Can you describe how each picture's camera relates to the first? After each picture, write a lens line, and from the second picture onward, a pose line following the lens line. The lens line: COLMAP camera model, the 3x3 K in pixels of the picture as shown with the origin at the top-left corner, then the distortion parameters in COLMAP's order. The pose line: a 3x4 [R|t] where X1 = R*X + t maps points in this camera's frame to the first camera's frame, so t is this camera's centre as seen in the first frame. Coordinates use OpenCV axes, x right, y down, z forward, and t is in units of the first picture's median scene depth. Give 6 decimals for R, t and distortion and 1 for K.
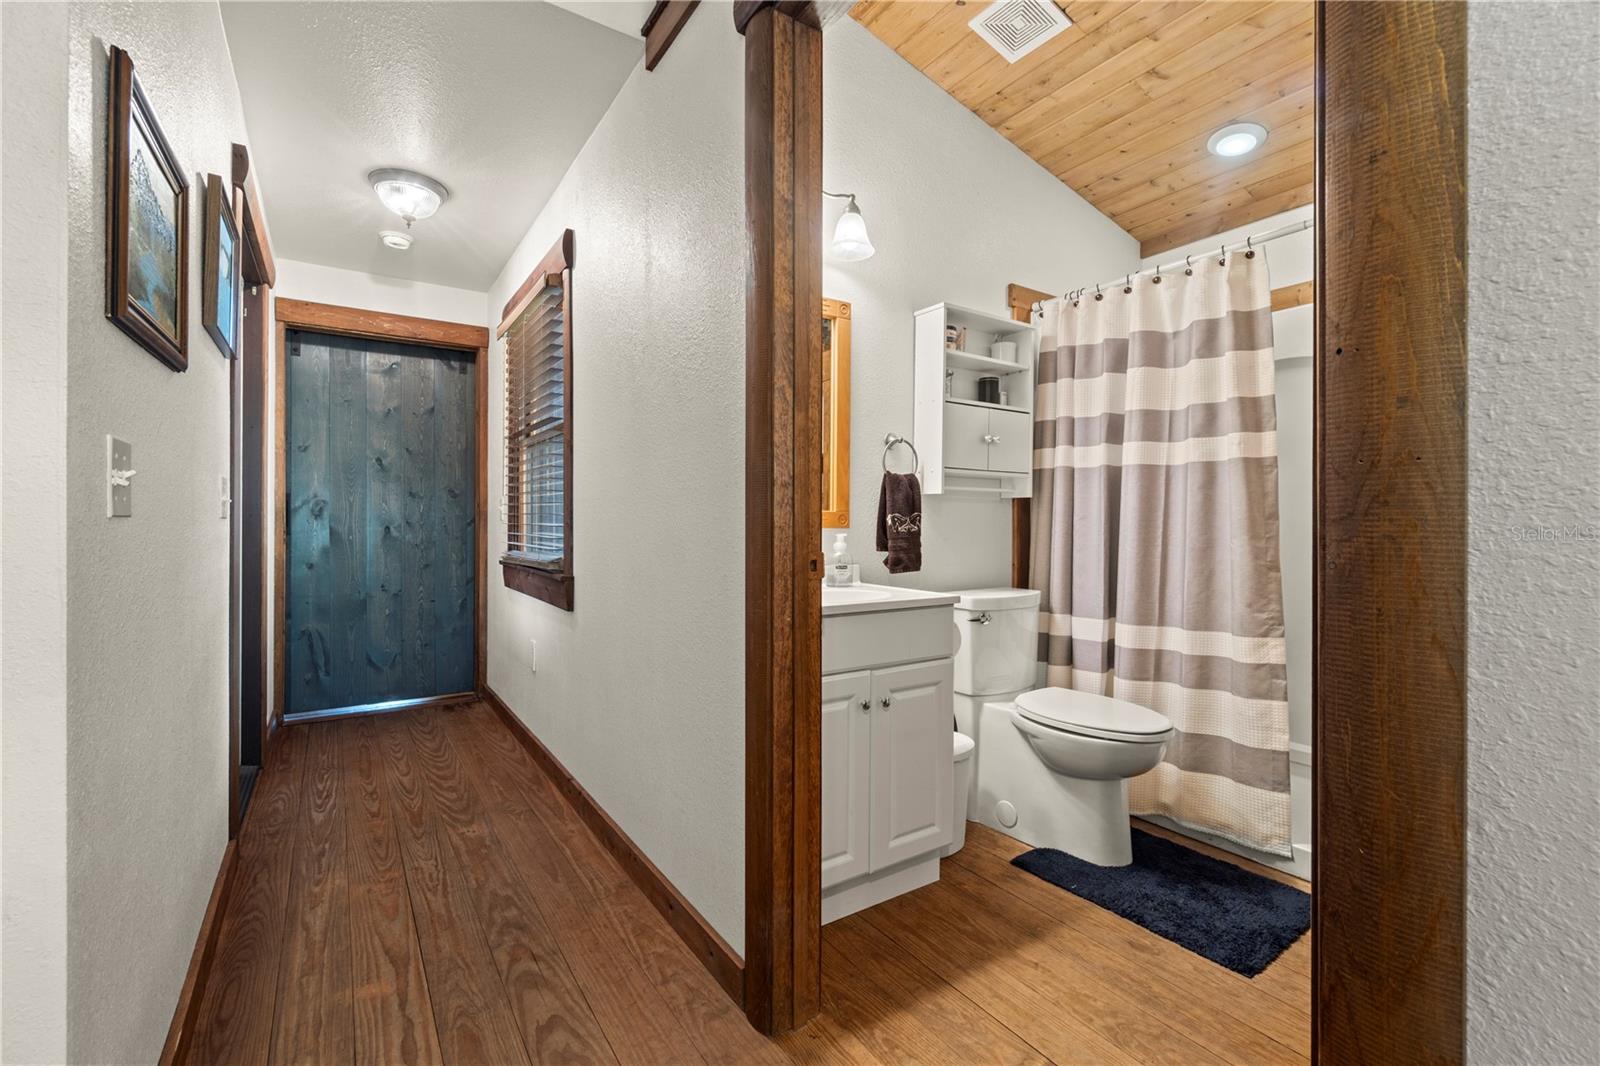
lens RADIAL K [[686.4, 0, 790.7], [0, 686.4, 534.0], [0, 0, 1]] dist [-0.000645, -0.000058]
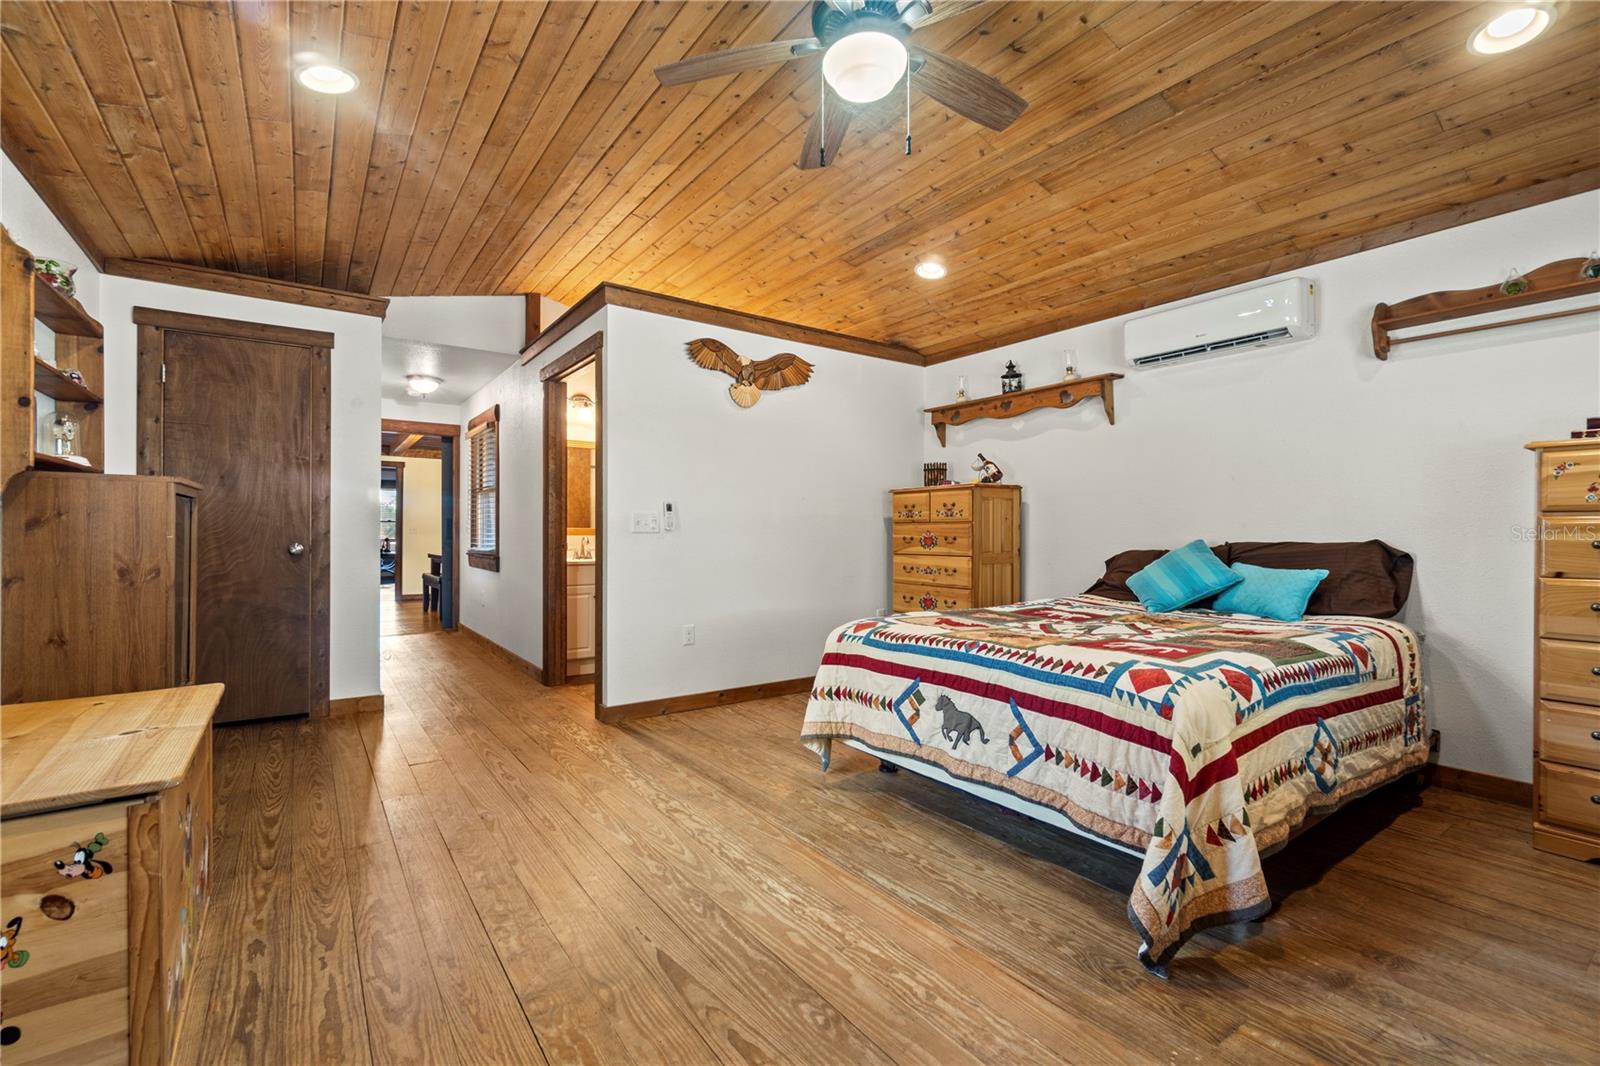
lens RADIAL K [[686.4, 0, 790.7], [0, 686.4, 534.0], [0, 0, 1]] dist [-0.000645, -0.000058]
pose [[0.999284, -0.002114, 0.037780, 0.493084], [0.002331, 0.999981, -0.005686, 0.000305], [-0.037767, 0.005770, 0.999270, -1.147655]]
